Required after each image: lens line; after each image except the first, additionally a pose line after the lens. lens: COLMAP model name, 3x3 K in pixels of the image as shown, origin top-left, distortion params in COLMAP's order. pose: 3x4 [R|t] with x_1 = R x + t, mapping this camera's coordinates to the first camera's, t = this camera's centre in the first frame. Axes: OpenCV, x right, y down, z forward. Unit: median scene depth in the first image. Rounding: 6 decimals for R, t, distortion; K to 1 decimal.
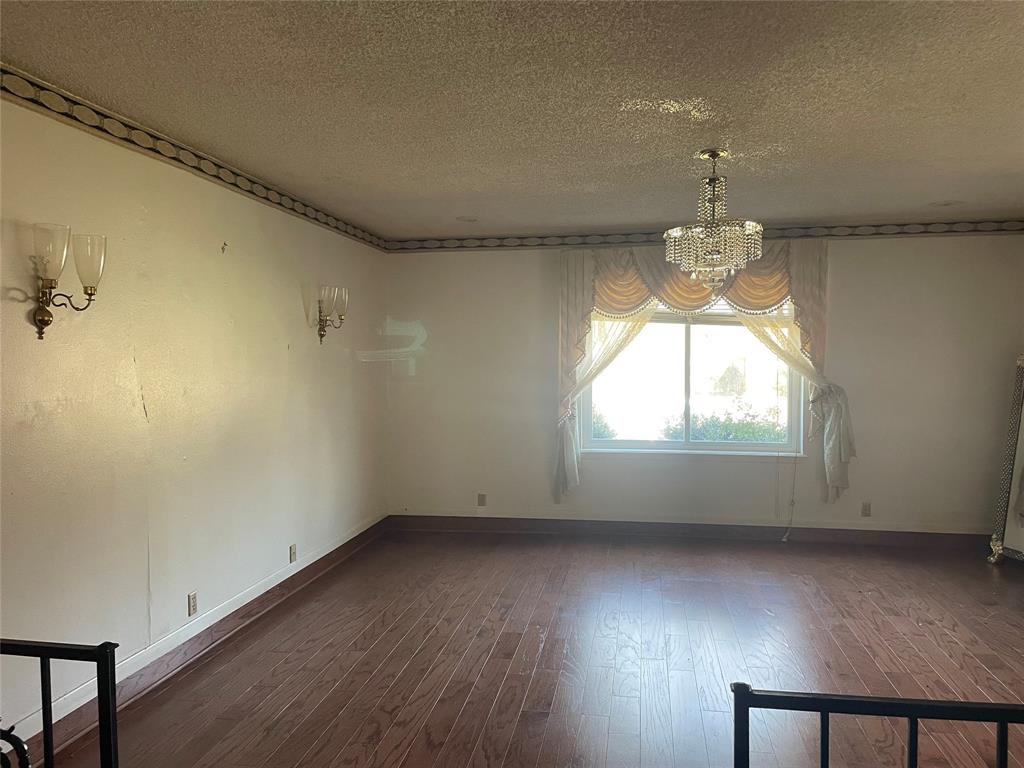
lens RADIAL K [[781.8, 0, 514.6], [0, 781.8, 386.1], [0, 0, 1]] dist [-0.005476, -0.001865]
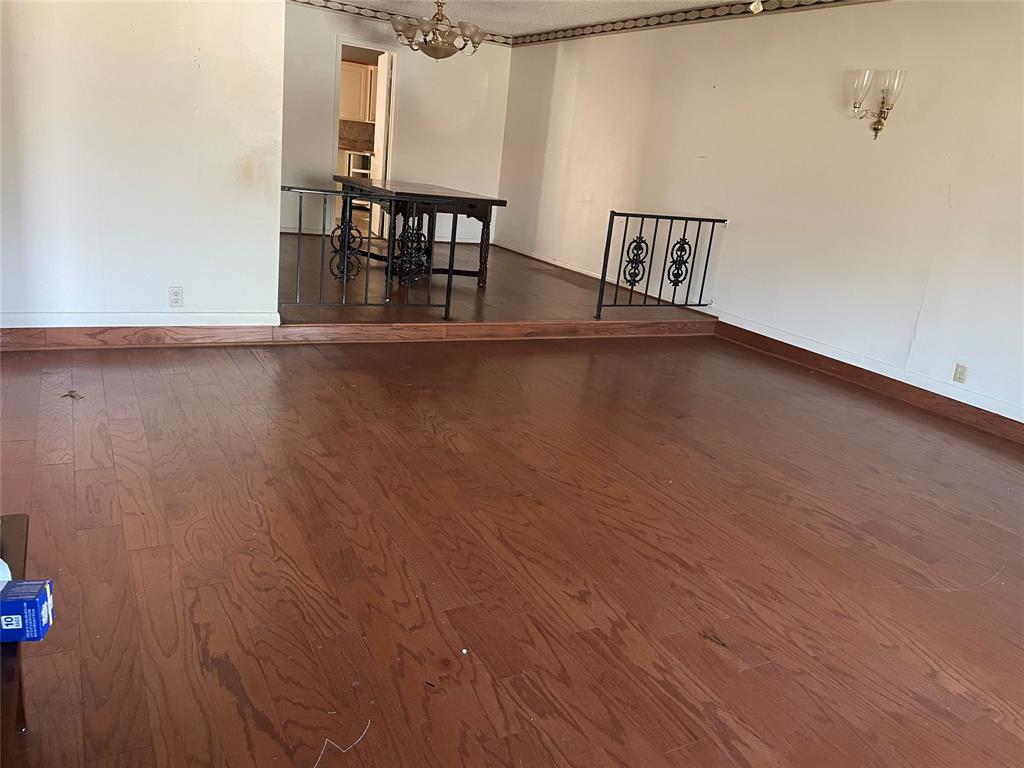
lens RADIAL K [[781.8, 0, 513.0], [0, 781.8, 381.8], [0, 0, 1]] dist [-0.005476, -0.001865]
pose [[-0.786889, 0.098555, -0.609173, 1.100817], [-0.128476, 0.939368, 0.317933, -0.001689], [0.603572, 0.328443, -0.726517, 1.873254]]
